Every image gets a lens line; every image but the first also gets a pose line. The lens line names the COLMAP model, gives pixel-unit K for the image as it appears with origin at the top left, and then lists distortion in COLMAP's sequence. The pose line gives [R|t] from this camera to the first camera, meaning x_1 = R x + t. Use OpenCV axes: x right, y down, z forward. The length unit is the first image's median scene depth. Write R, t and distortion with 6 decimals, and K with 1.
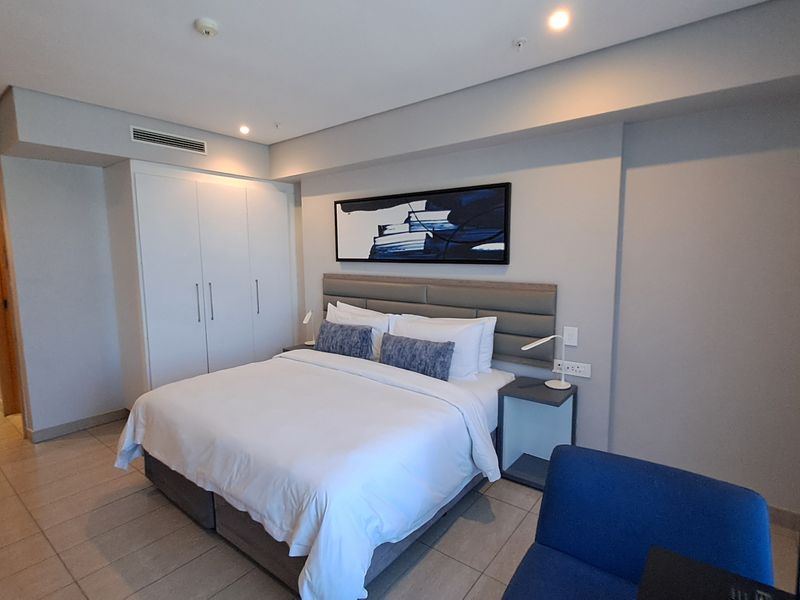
lens RADIAL K [[419.3, 0, 397.9], [0, 419.3, 297.5], [0, 0, 1]] dist [0.003138, 0.001264]
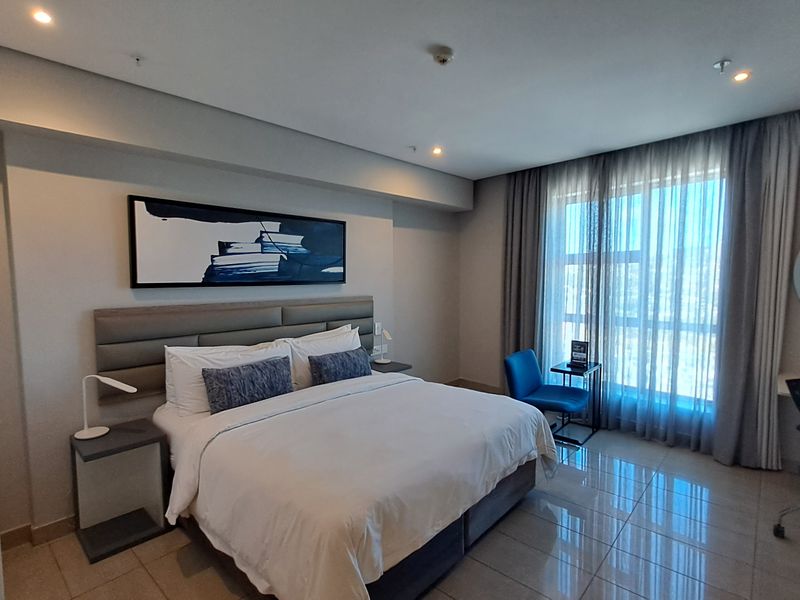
lens RADIAL K [[419.3, 0, 397.8], [0, 419.3, 301.8], [0, 0, 1]] dist [0.003138, 0.001264]
pose [[0.068103, -0.066121, 0.995485, -0.906806], [0.107560, 0.992472, 0.058563, -0.070954], [-0.991863, 0.103086, 0.074702, 0.653650]]
